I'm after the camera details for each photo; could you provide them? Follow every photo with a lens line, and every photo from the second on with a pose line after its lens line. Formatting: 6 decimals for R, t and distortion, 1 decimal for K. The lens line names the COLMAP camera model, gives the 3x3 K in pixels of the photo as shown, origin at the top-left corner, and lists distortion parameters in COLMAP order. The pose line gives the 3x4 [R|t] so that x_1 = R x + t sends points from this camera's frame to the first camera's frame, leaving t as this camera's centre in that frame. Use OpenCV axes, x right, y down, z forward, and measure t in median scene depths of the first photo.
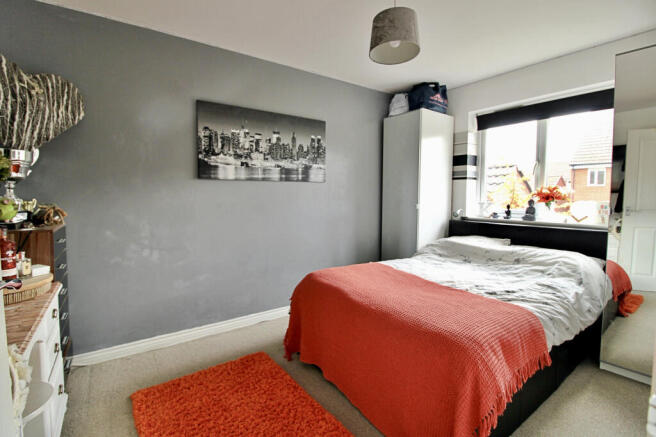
lens RADIAL K [[306.4, 0, 327.9], [0, 306.4, 216.0], [0, 0, 1]] dist [-0.010136, -0.002868]
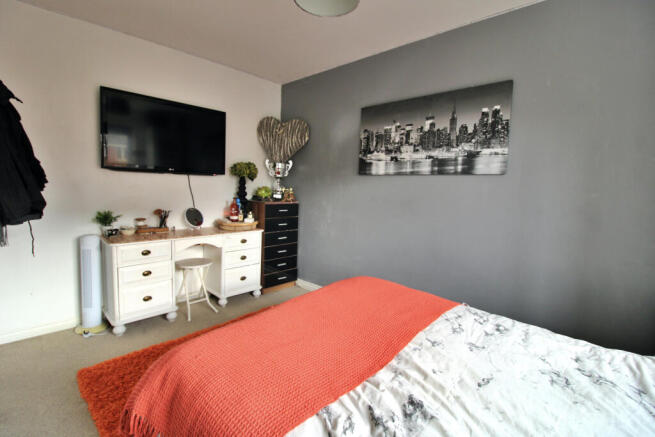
lens RADIAL K [[305.9, 0, 327.5], [0, 305.9, 217.5], [0, 0, 1]] dist [-0.010136, -0.002868]
pose [[0.181824, 0.100124, -0.978220, 0.654945], [-0.104801, 0.991110, 0.081964, -0.038225], [0.977730, 0.087615, 0.190701, 0.598527]]
